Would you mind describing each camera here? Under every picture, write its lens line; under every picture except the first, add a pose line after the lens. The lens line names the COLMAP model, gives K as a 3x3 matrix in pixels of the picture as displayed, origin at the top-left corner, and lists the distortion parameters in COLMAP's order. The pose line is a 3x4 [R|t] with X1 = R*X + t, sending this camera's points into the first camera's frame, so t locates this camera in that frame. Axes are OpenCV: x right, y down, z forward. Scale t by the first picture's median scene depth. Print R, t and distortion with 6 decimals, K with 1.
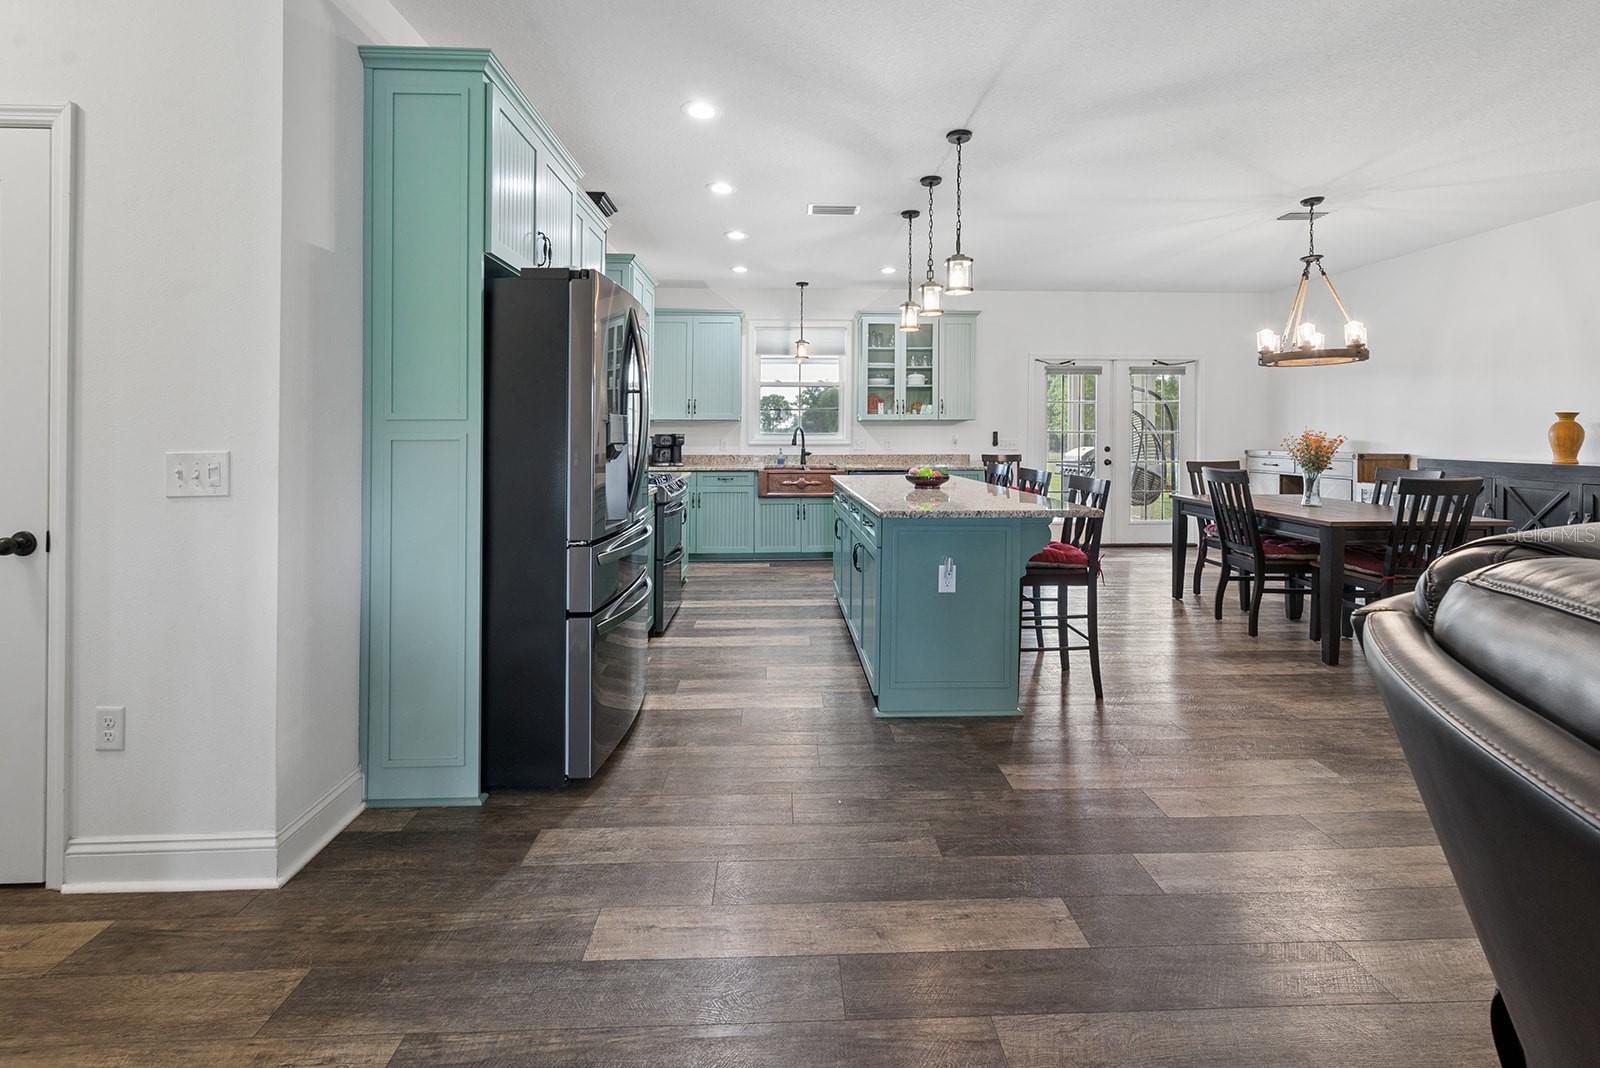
lens RADIAL K [[679.5, 0, 808.1], [0, 679.5, 424.6], [0, 0, 1]] dist [0.000214, -0.000100]
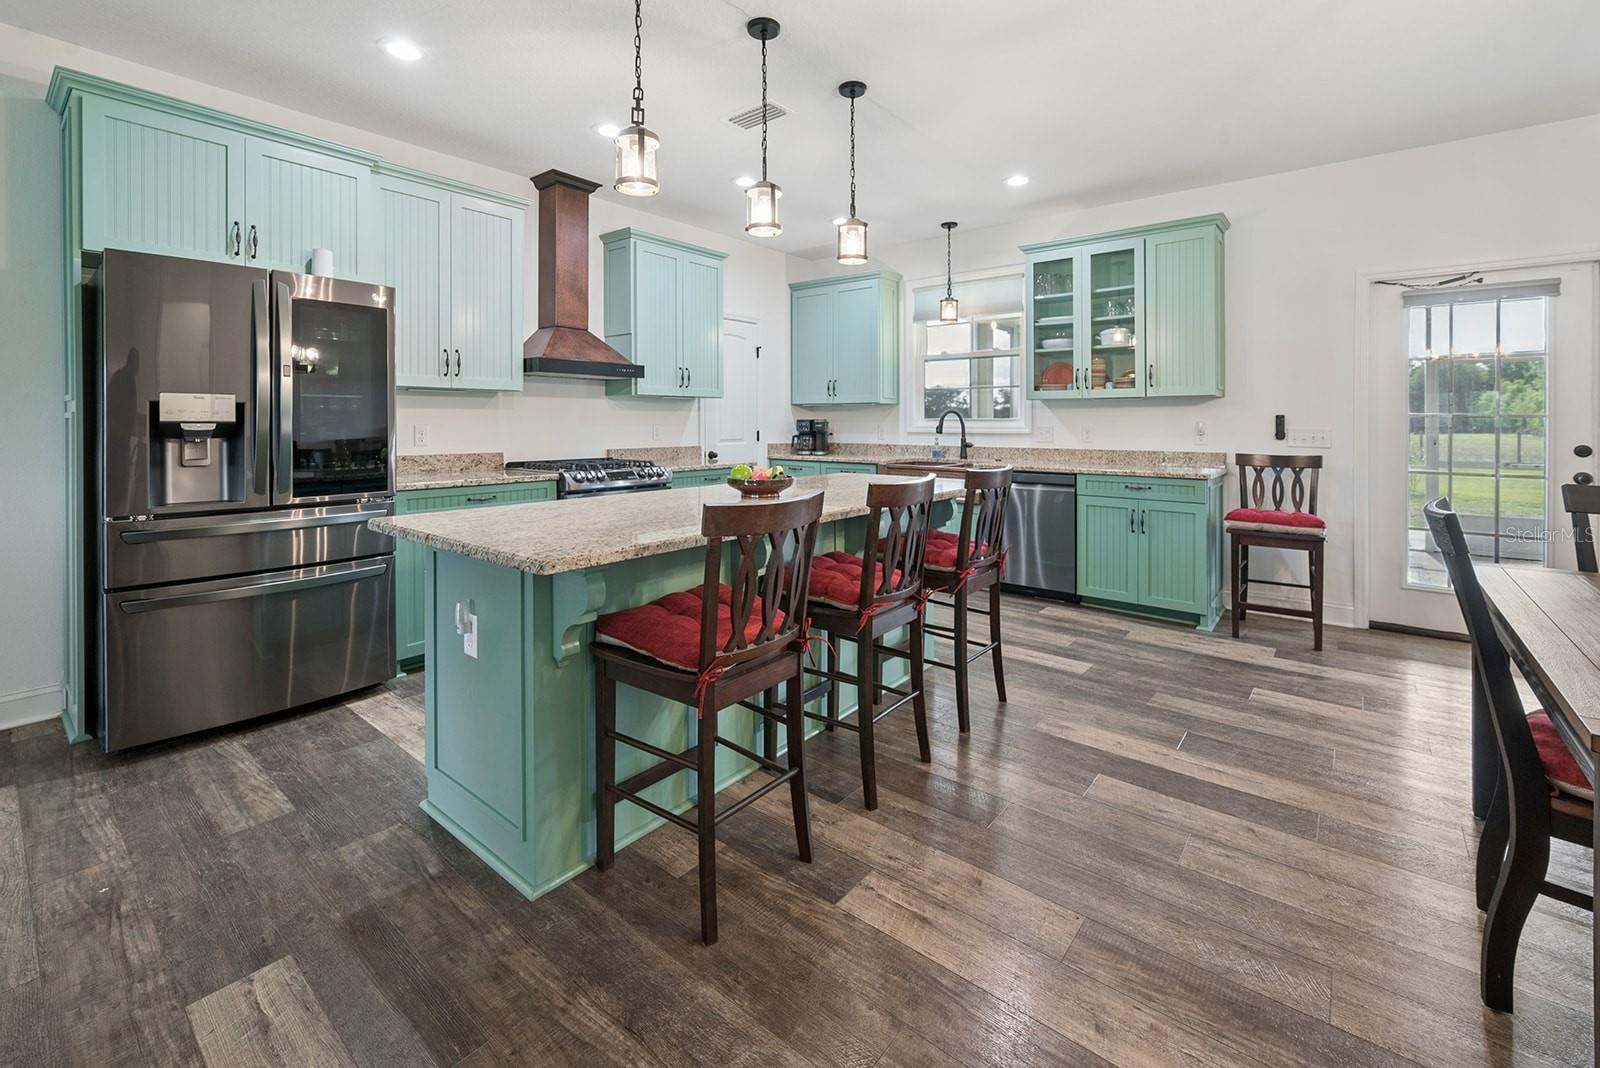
lens RADIAL K [[673.0, 0, 801.2], [0, 673.0, 420.2], [0, 0, 1]] dist [-0.001859, -0.000549]
pose [[0.748458, -0.000486, -0.663182, 0.367760], [0.006199, 0.999961, 0.006264, 0.008794], [0.663153, -0.008799, 0.748432, 0.311545]]
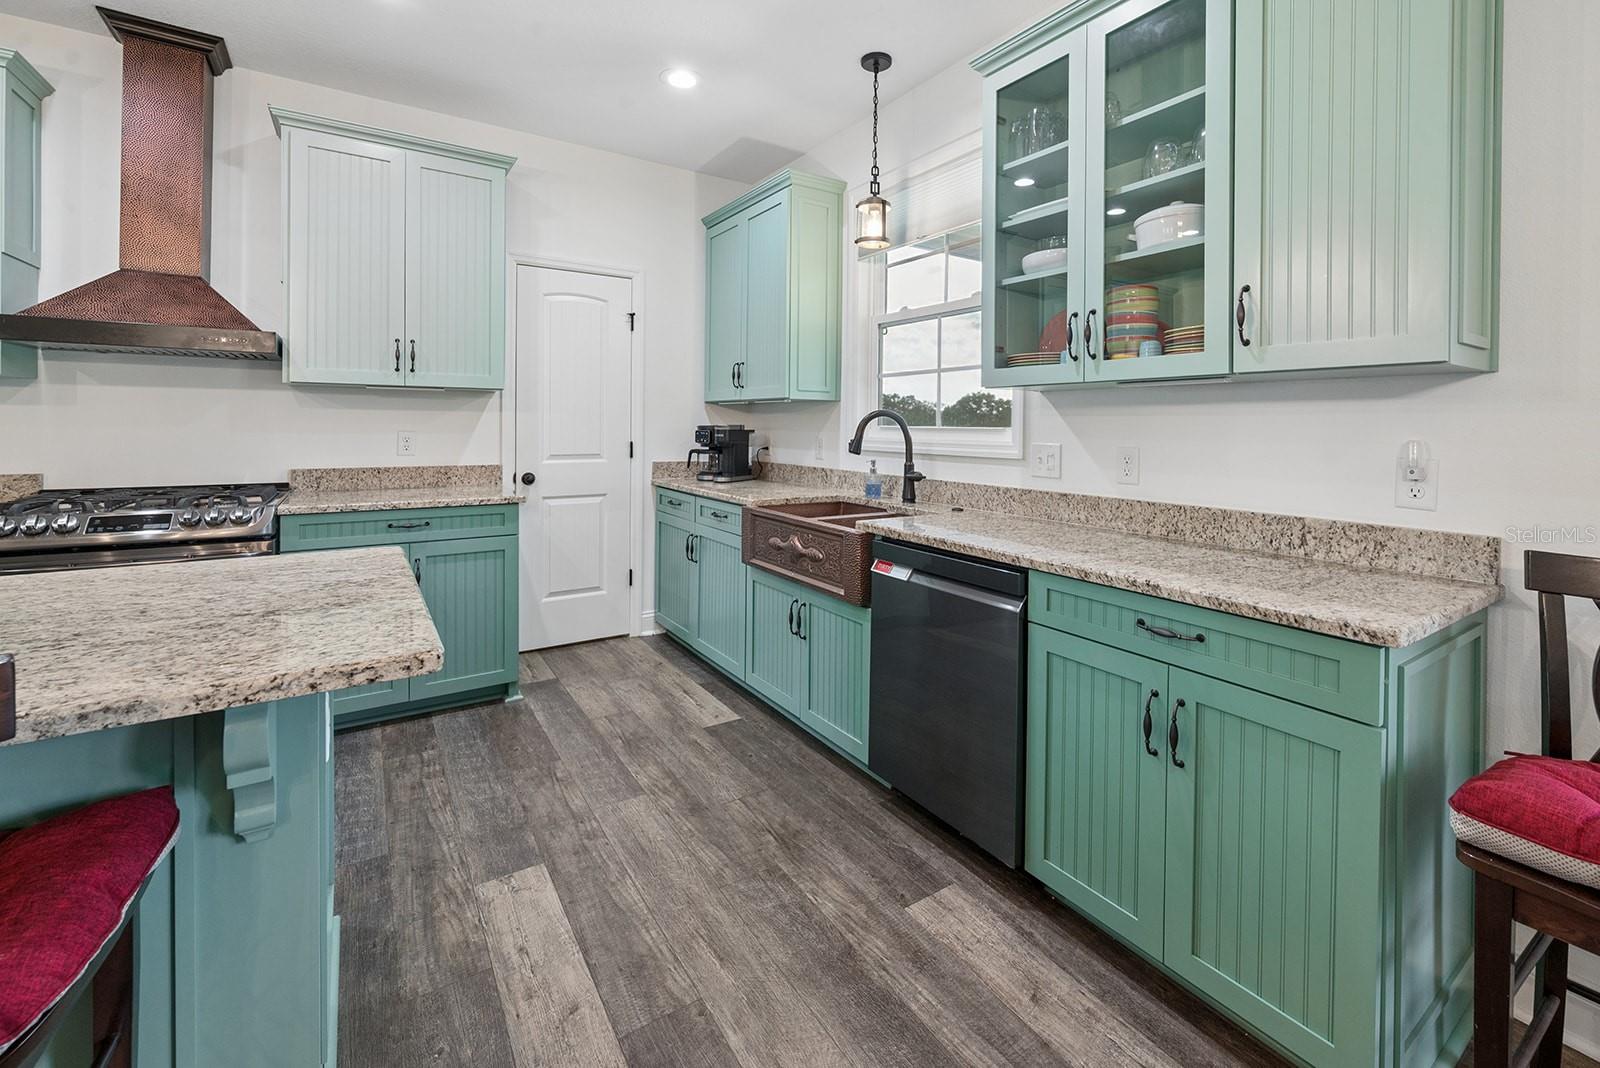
lens RADIAL K [[679.5, 0, 808.1], [0, 679.5, 424.6], [0, 0, 1]] dist [0.000214, -0.000100]
pose [[0.520879, 0.006446, -0.853606, 0.317387], [-0.001565, 0.999977, 0.006597, 0.009204], [0.853629, -0.002100, 0.520877, 0.743476]]
